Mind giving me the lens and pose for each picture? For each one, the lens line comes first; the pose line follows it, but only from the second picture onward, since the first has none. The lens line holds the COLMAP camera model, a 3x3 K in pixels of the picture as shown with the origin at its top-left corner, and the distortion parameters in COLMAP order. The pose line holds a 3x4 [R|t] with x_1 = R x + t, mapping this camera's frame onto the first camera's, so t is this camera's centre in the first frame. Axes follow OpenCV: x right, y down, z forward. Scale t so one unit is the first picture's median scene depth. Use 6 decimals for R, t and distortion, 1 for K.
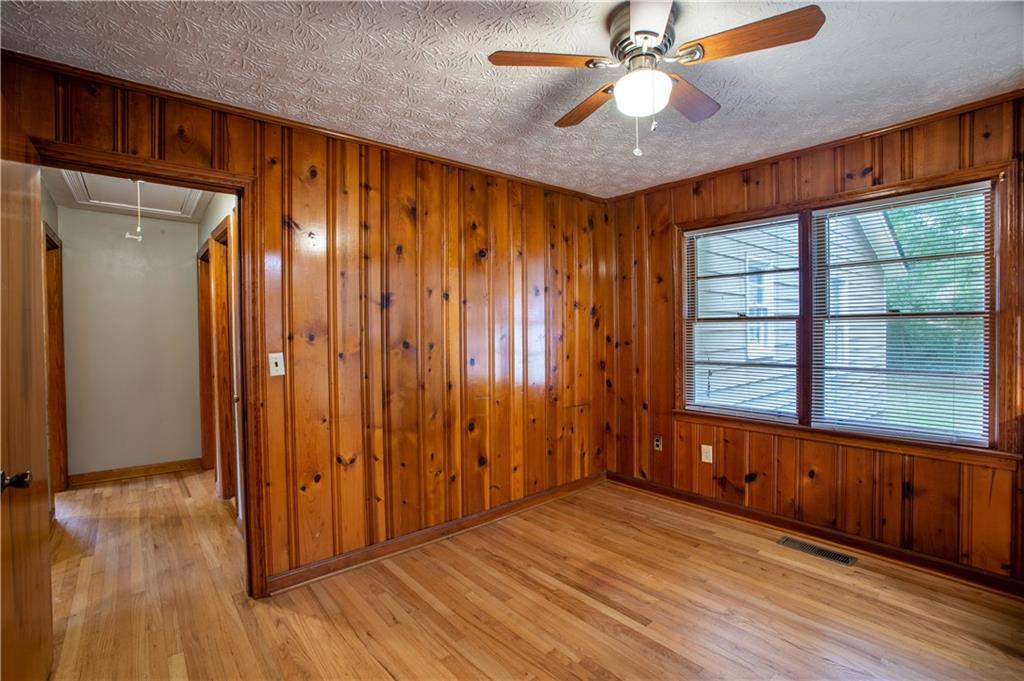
lens RADIAL K [[468.5, 0, 509.0], [0, 468.5, 338.5], [0, 0, 1]] dist [-0.073798, 0.027732]
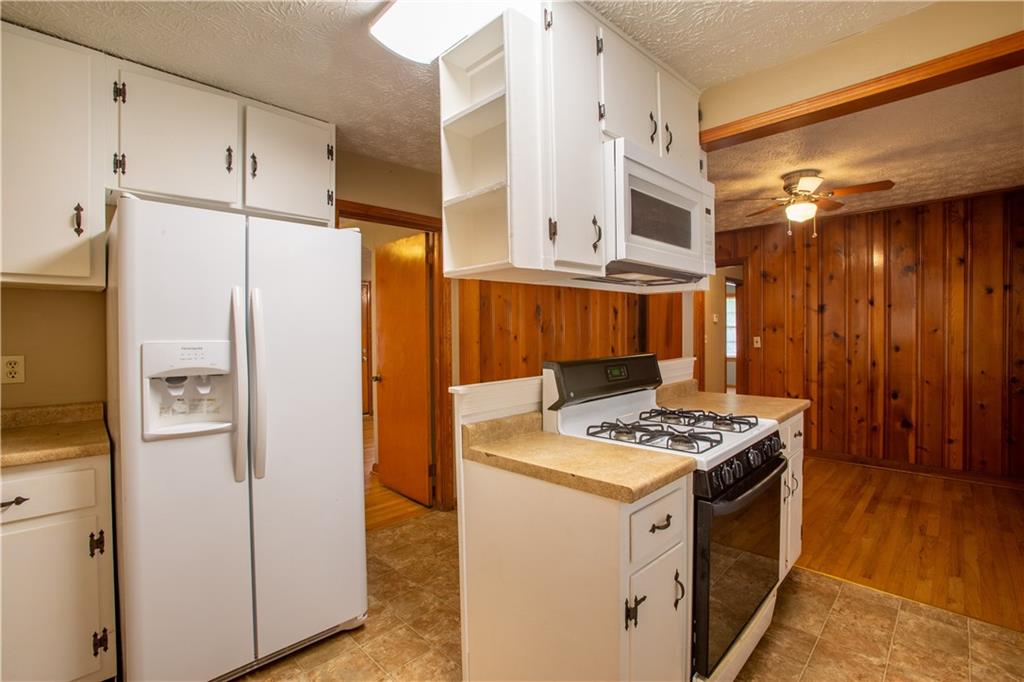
lens RADIAL K [[468.5, 0, 509.0], [0, 468.5, 339.0], [0, 0, 1]] dist [-0.073798, 0.027732]
pose [[0.081334, 0.025290, -0.996366, 1.211282], [-0.011049, 0.999639, 0.024471, 0.001296], [0.996626, 0.009019, 0.081584, -0.257240]]
